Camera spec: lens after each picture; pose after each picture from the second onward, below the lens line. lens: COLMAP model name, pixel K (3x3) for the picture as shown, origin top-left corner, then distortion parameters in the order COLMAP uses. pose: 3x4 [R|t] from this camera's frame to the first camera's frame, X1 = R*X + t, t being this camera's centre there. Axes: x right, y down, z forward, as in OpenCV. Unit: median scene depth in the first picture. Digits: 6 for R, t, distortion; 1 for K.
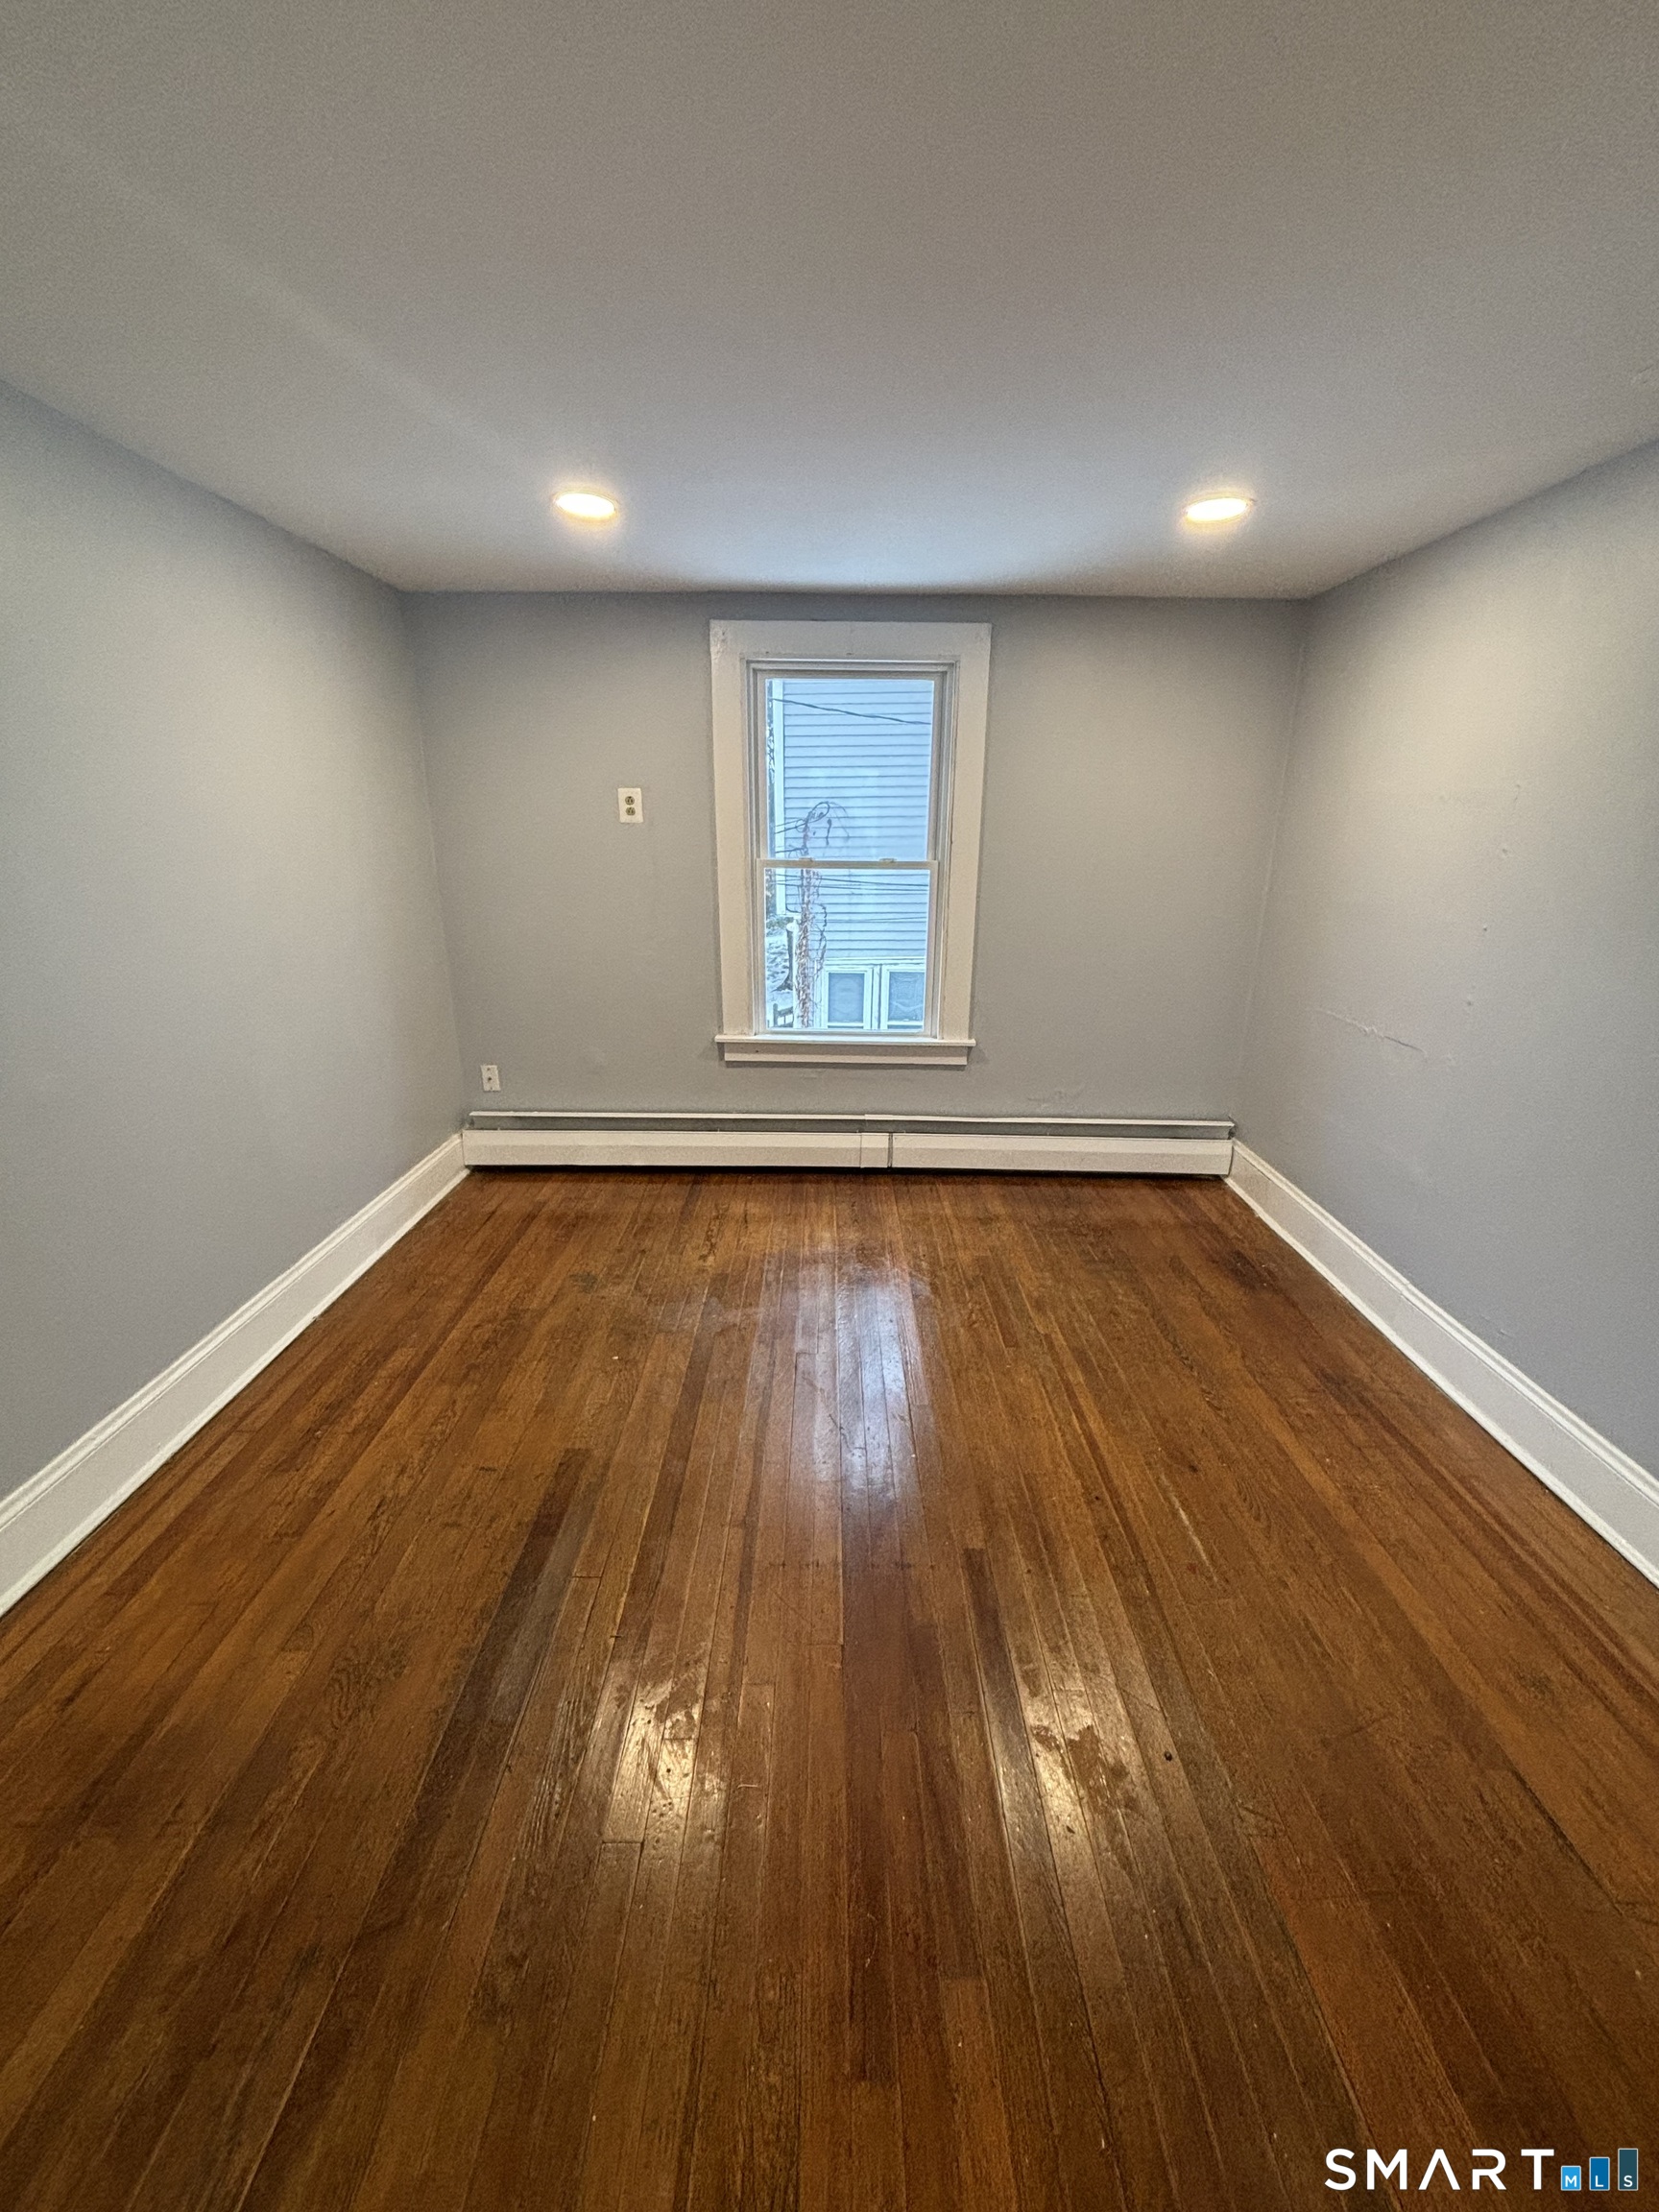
lens RADIAL K [[883.6, 0, 836.0], [0, 883.6, 1115.0], [0, 0, 1]] dist [0.003190, -0.000386]
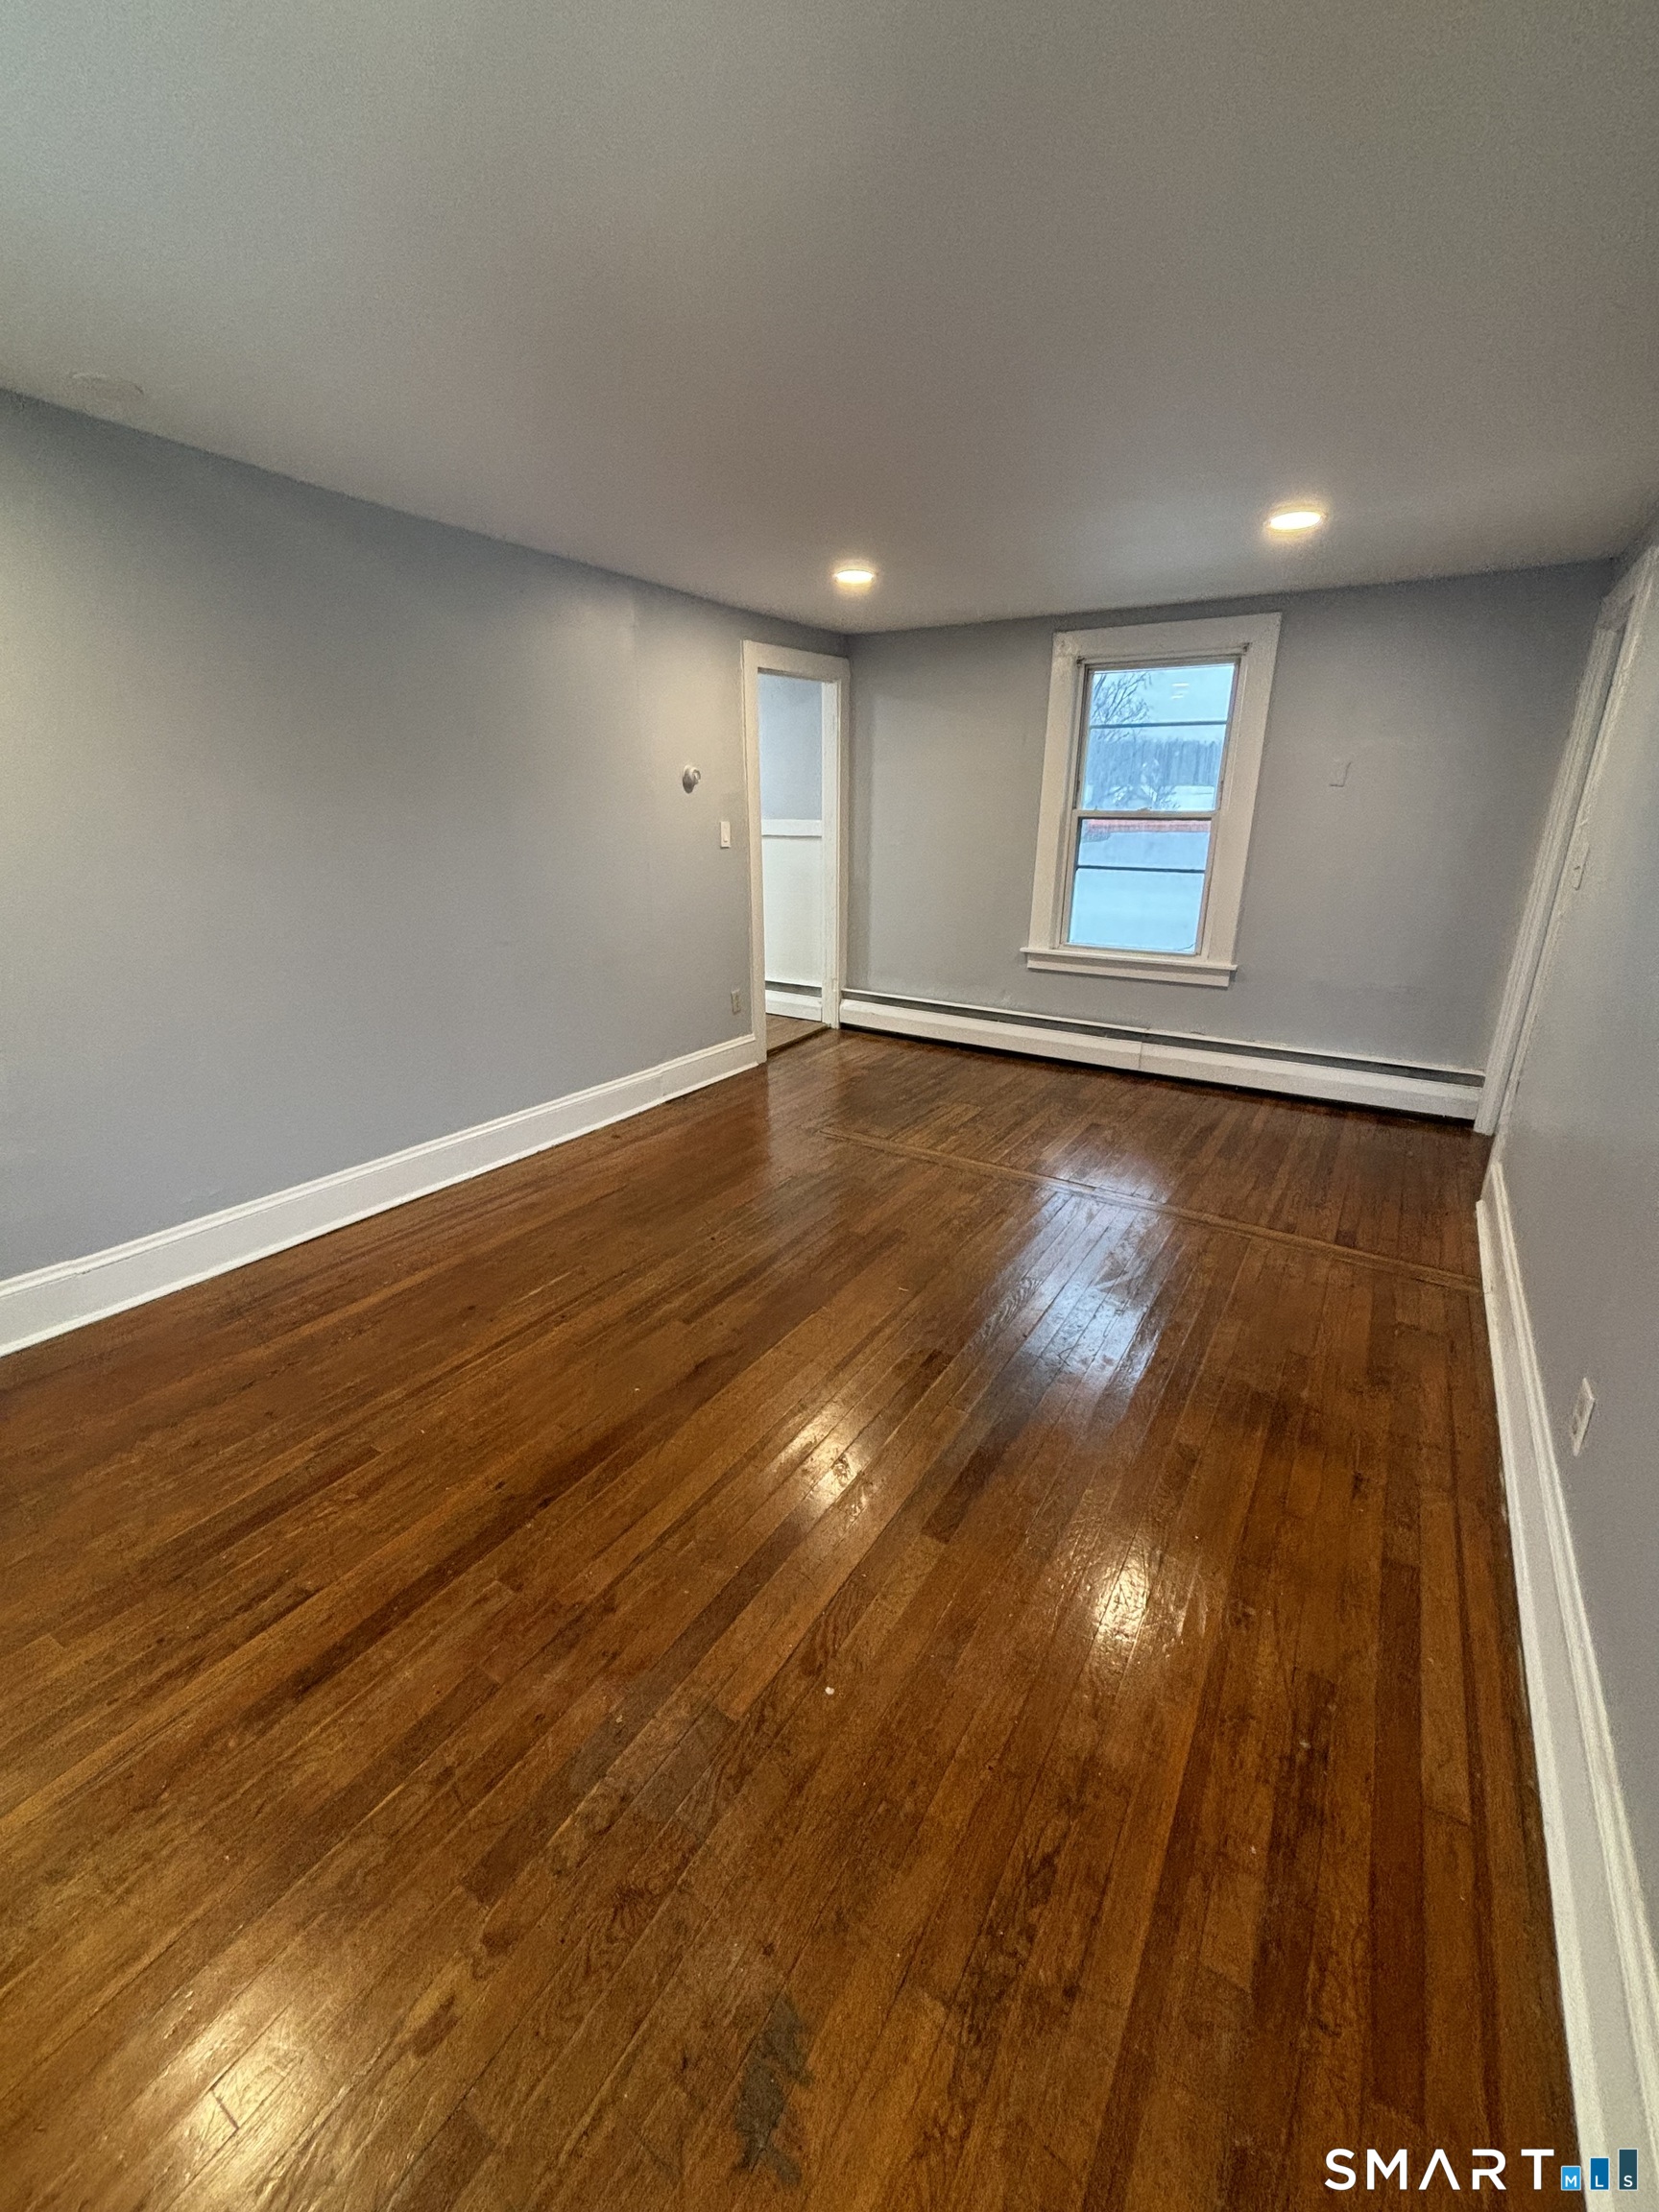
lens RADIAL K [[900.6, 0, 836.6], [0, 900.6, 1110.2], [0, 0, 1]] dist [0.002906, -0.000220]
pose [[-0.847609, -0.186136, 0.496903, -0.356584], [0.147612, 0.816776, 0.557752, -0.265937], [-0.509677, 0.546105, -0.664830, 0.888295]]
